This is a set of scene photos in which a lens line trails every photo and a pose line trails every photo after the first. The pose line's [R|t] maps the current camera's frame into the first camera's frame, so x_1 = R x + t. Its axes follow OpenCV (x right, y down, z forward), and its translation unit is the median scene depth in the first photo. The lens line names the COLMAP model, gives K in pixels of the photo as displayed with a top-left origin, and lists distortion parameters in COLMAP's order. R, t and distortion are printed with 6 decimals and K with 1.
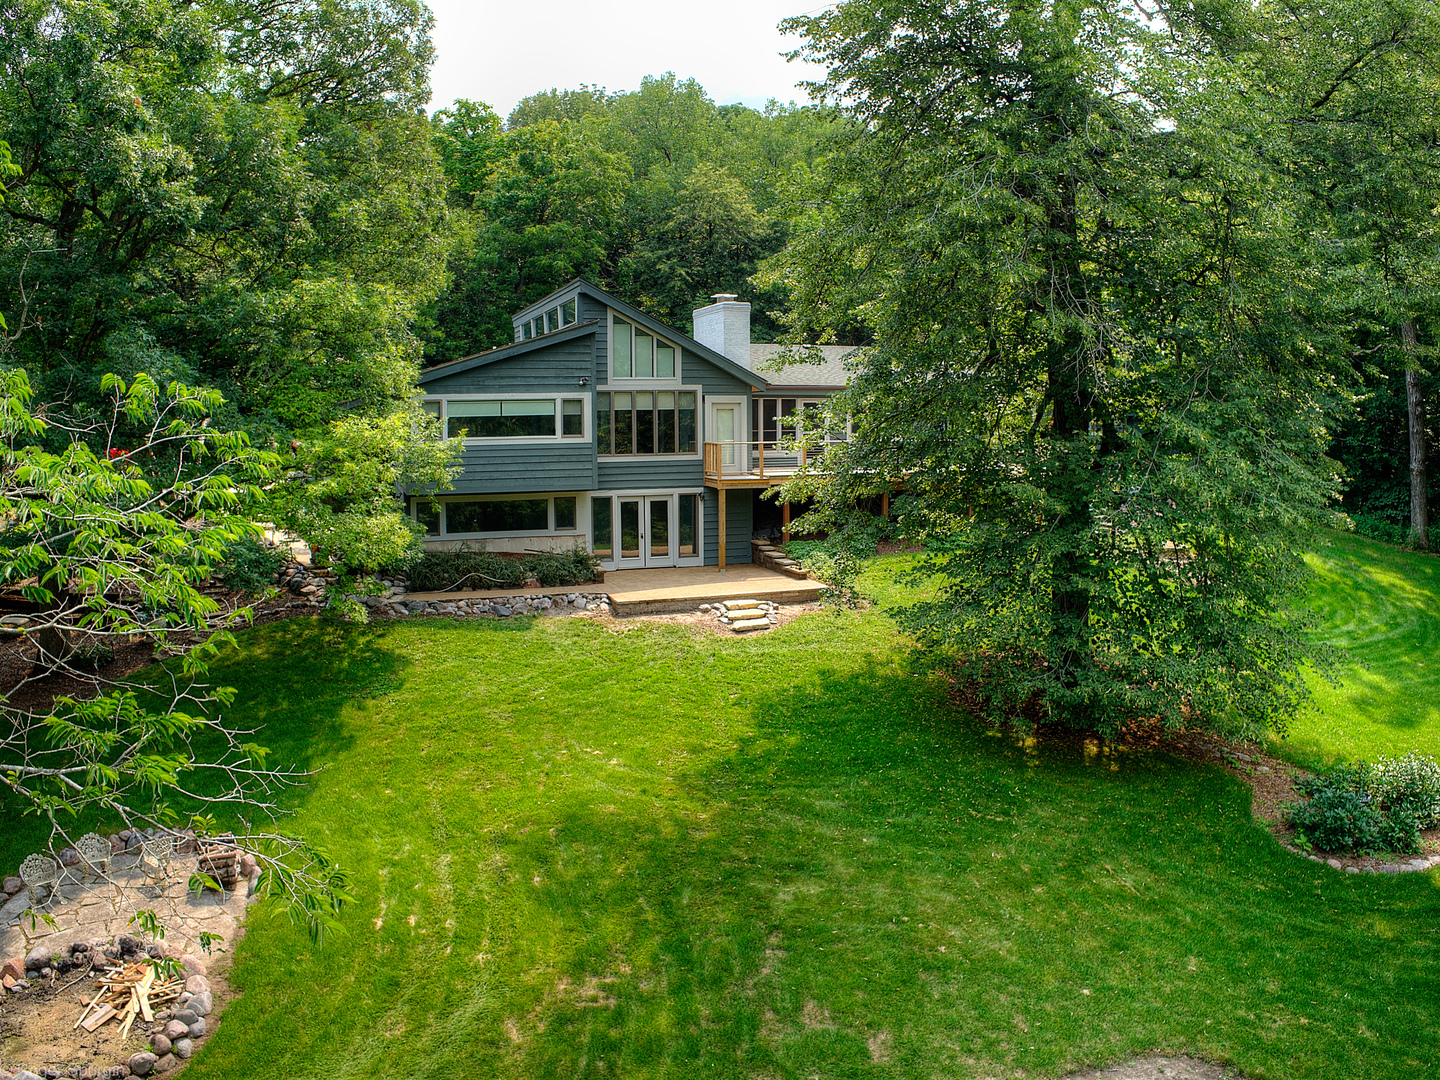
lens RADIAL K [[1087.3, 0, 725.5], [0, 1087.3, 535.0], [0, 0, 1]] dist [-0.267733, 0.082980]
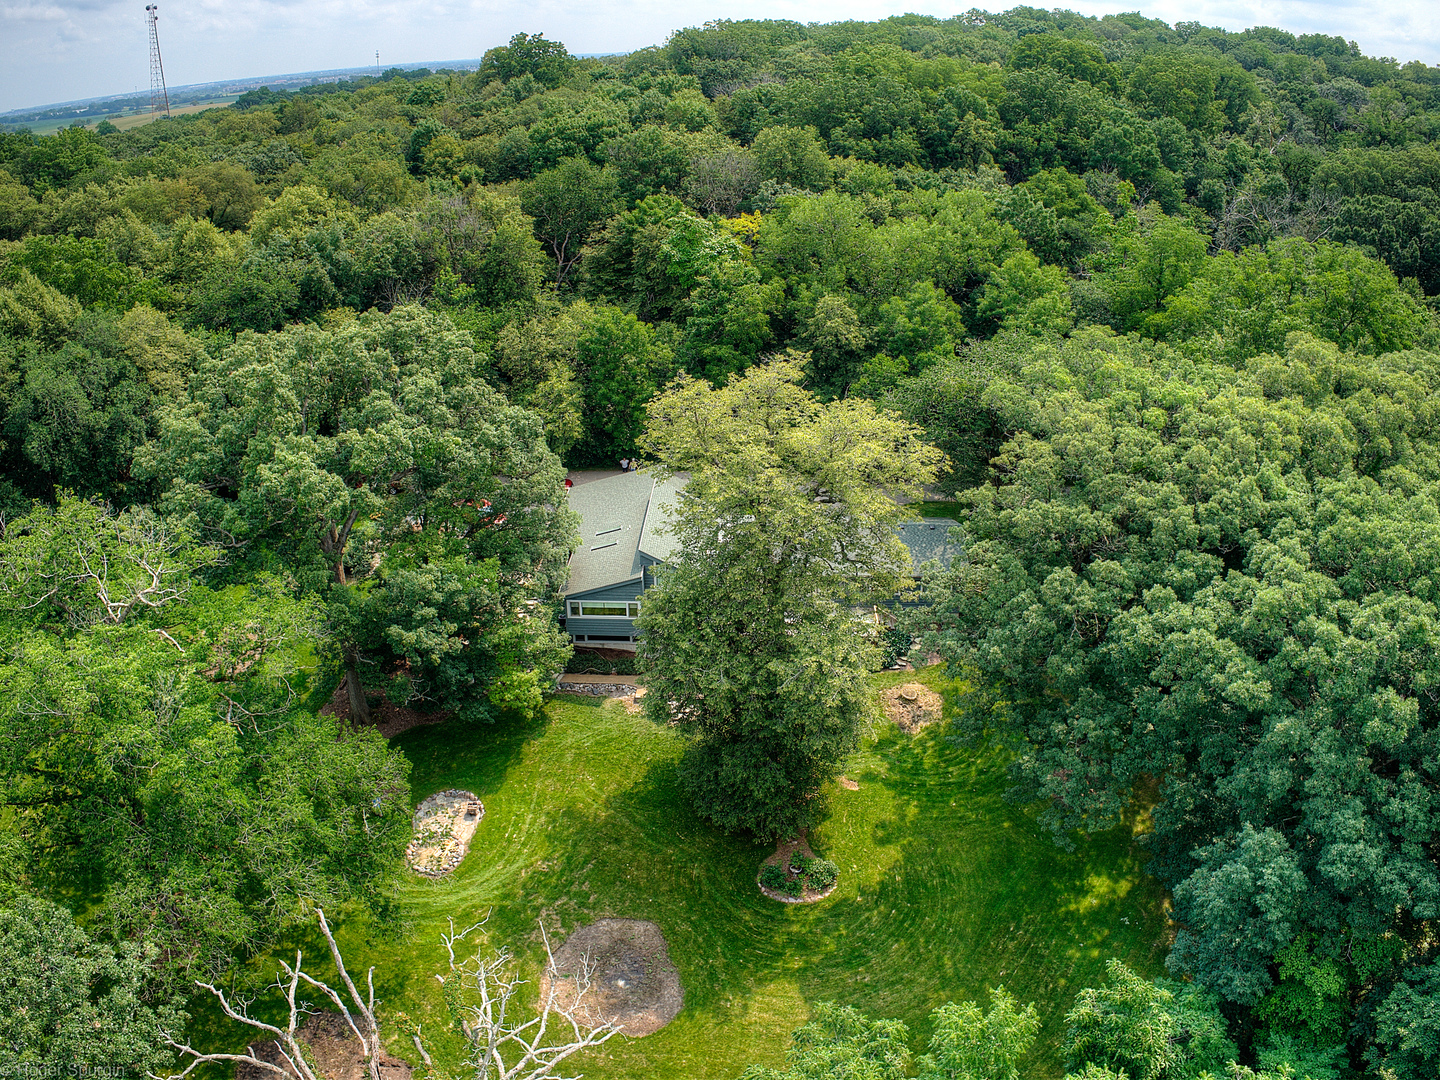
lens RADIAL K [[1087.3, 0, 725.5], [0, 1087.3, 535.0], [0, 0, 1]] dist [-0.267733, 0.082980]
pose [[0.928946, 0.159682, -0.334008, 1.203756], [-0.044735, 0.944003, 0.326890, -1.546113], [0.367503, -0.288721, 0.884071, -1.469405]]
